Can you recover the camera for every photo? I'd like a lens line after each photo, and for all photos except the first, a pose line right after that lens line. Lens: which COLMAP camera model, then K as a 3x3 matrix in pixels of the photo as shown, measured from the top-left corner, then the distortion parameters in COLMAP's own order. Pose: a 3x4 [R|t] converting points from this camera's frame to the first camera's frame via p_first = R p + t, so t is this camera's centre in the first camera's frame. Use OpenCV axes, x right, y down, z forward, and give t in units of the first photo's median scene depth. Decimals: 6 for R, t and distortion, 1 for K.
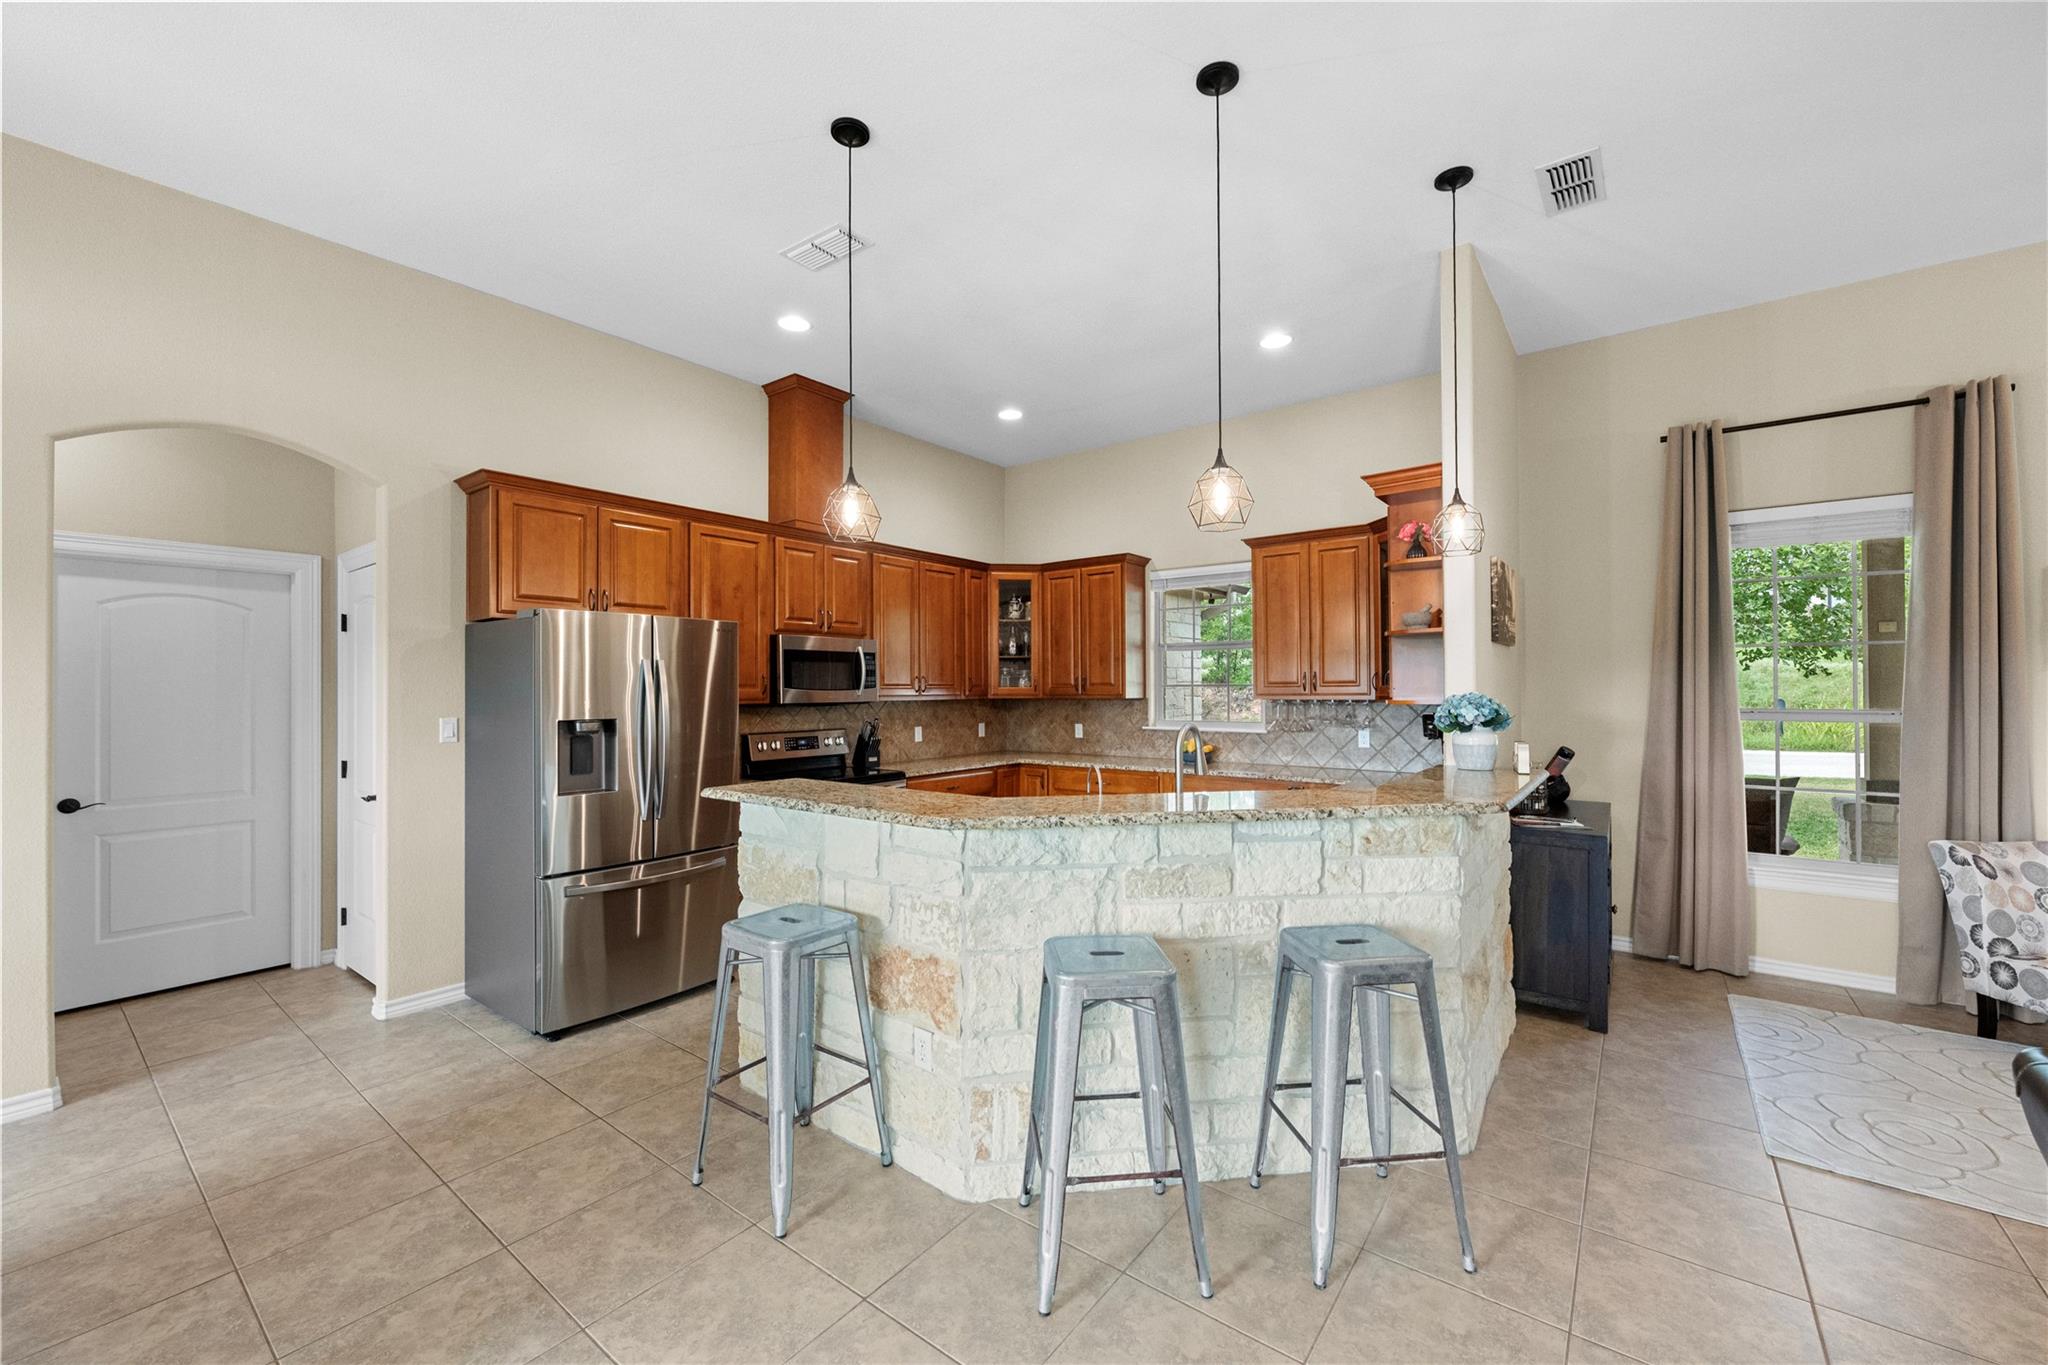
lens RADIAL K [[807.9, 0, 1025.7], [0, 807.9, 683.3], [0, 0, 1]] dist [0.000541, -0.000471]
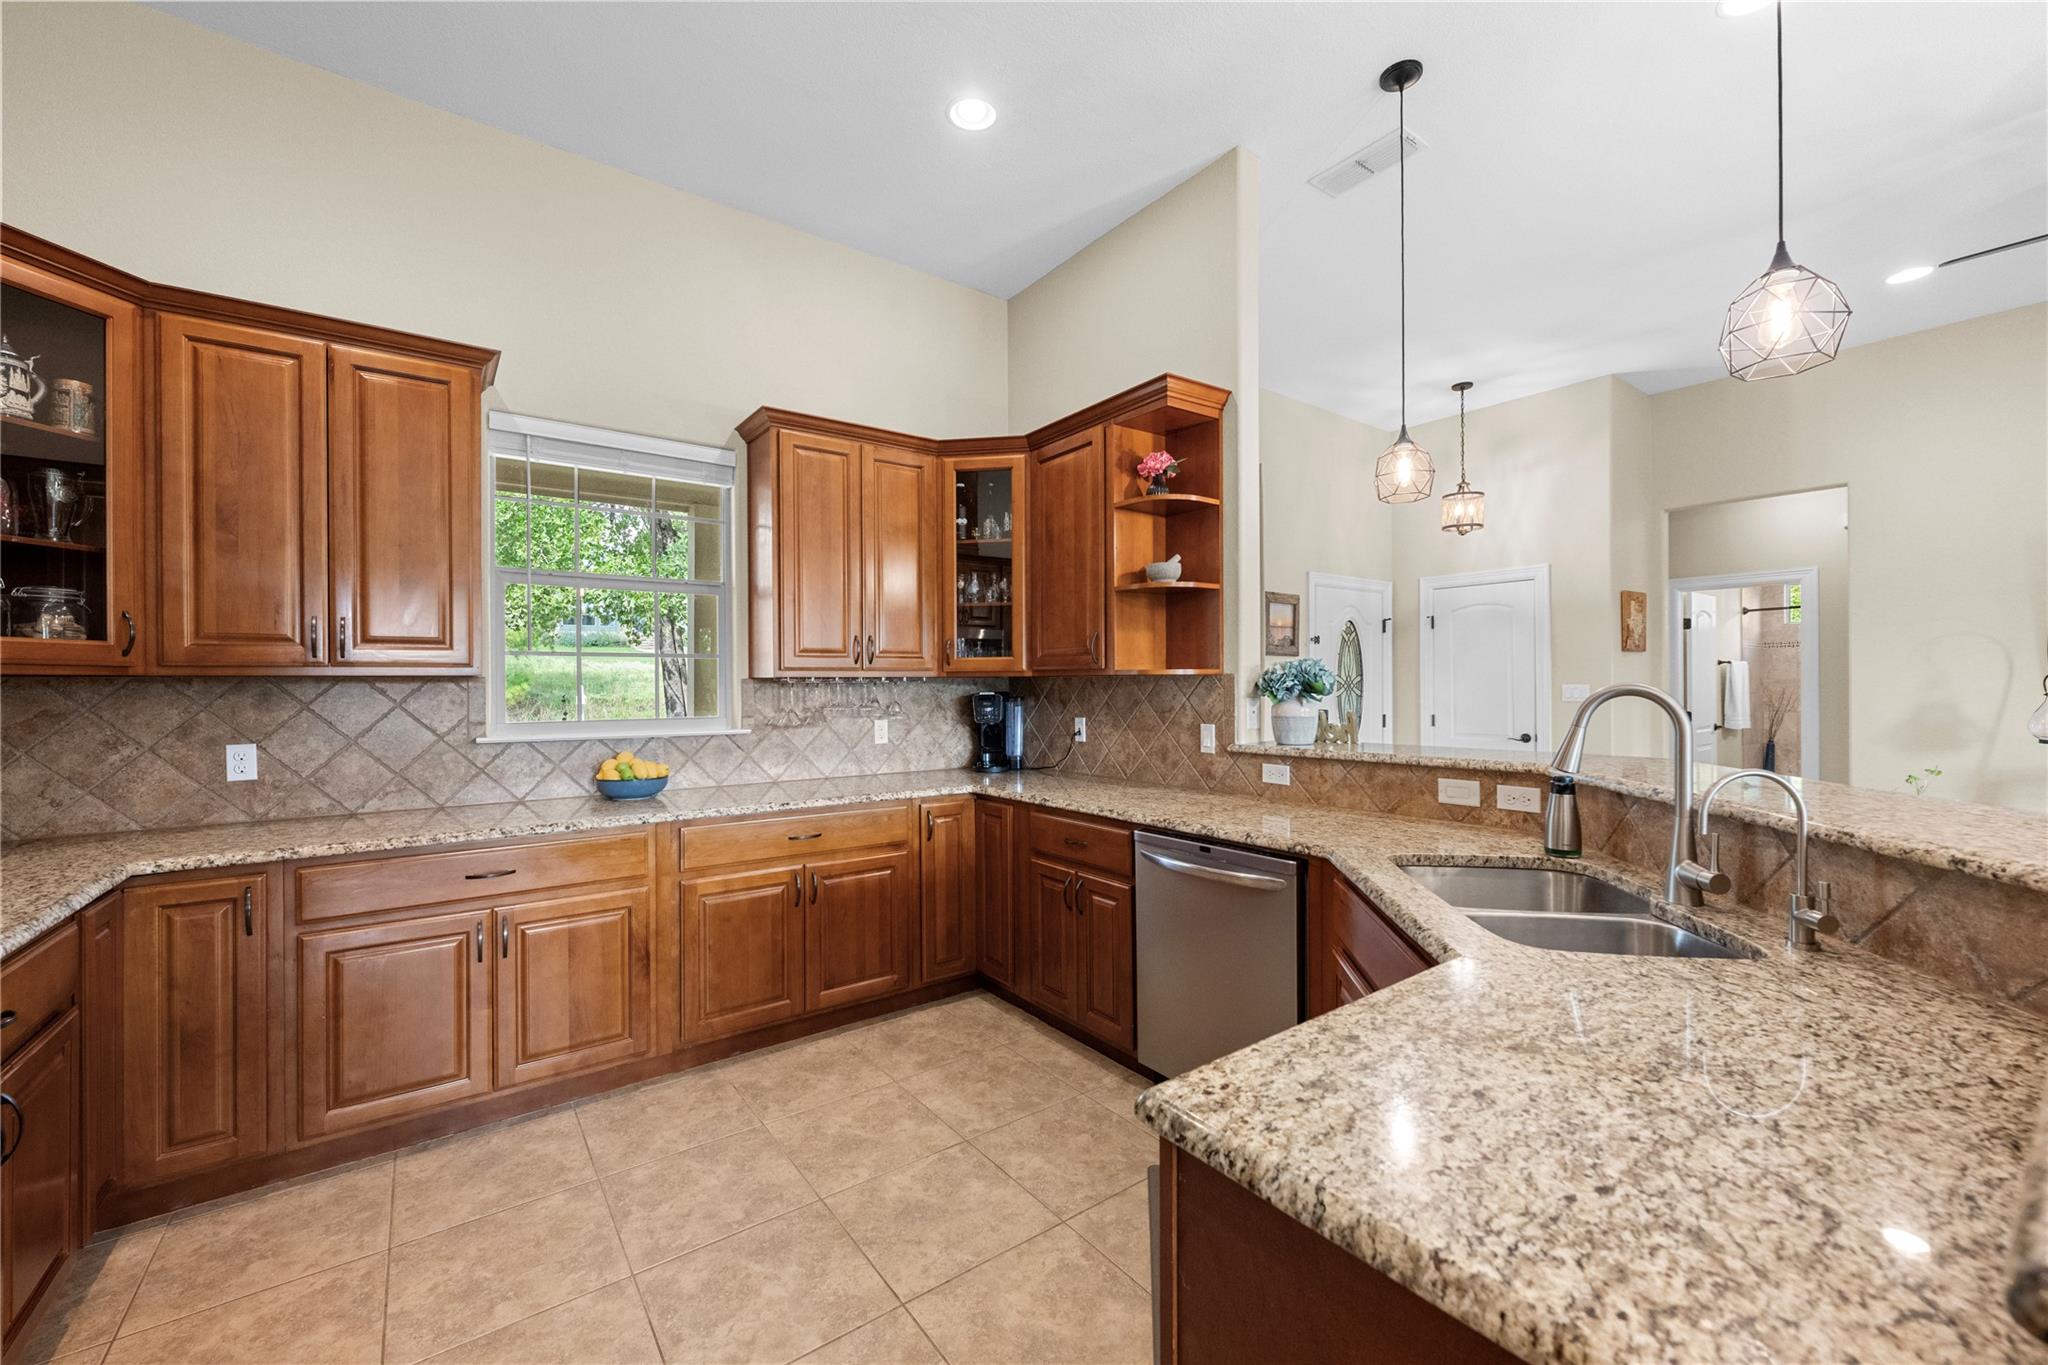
lens RADIAL K [[807.9, 0, 1025.7], [0, 807.9, 683.3], [0, 0, 1]] dist [0.000541, -0.000471]
pose [[0.271927, 0.005069, 0.962305, -0.329203], [-0.001259, 0.999987, -0.004911, 0.036675], [-0.962317, 0.000124, 0.271929, 0.874134]]
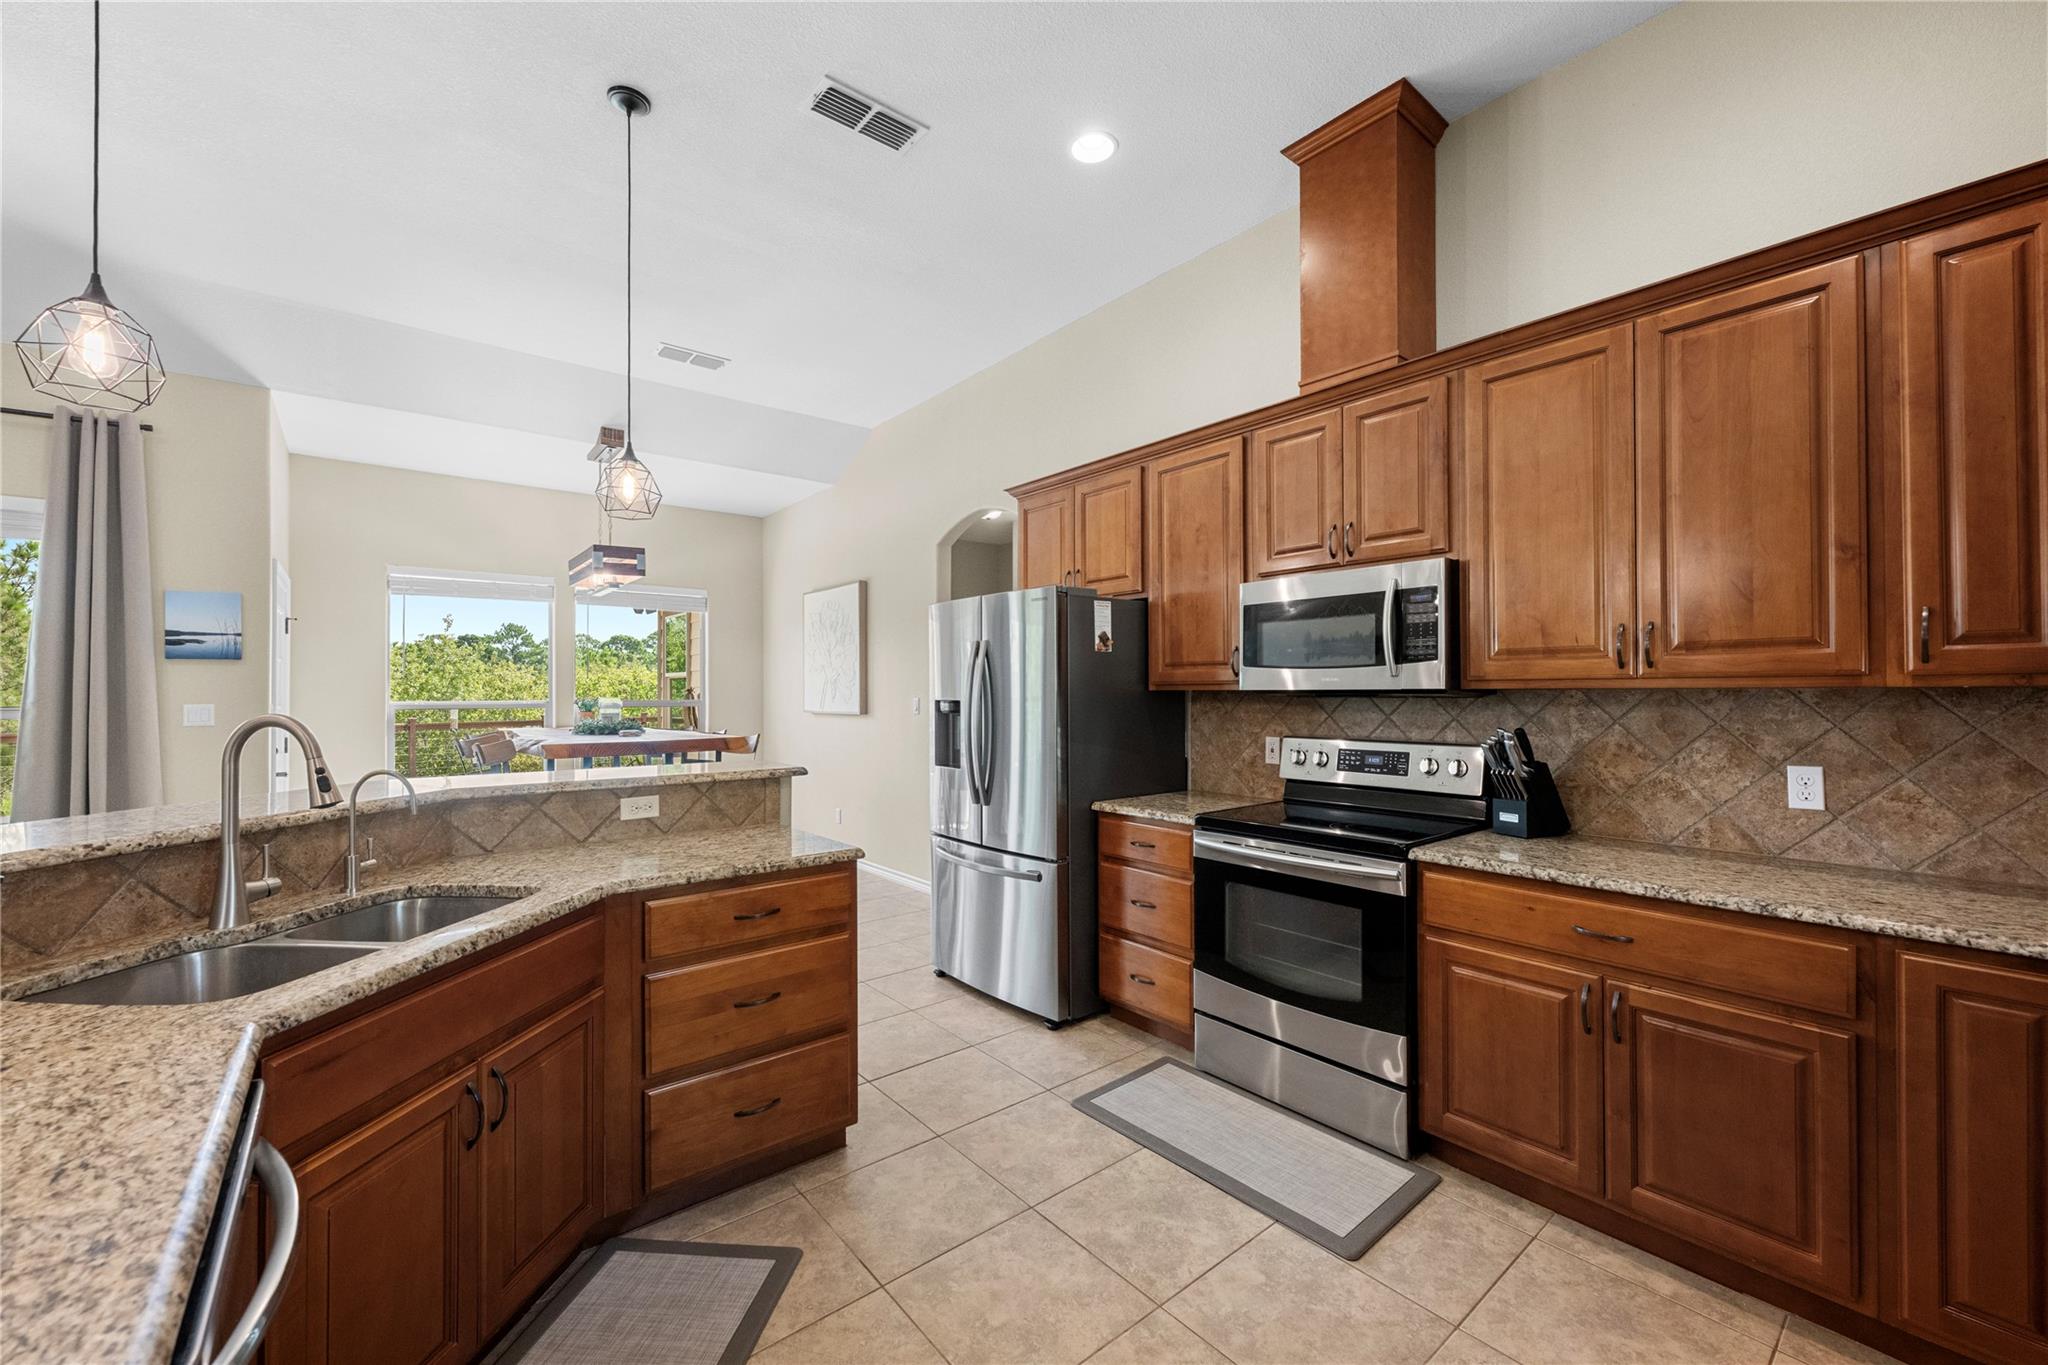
lens RADIAL K [[807.9, 0, 1025.7], [0, 807.9, 683.3], [0, 0, 1]] dist [0.000541, -0.000471]
pose [[-0.228622, -0.003804, -0.973508, 0.429412], [0.010693, 0.999922, -0.006419, 0.025690], [0.973457, -0.011877, -0.228564, 1.154062]]
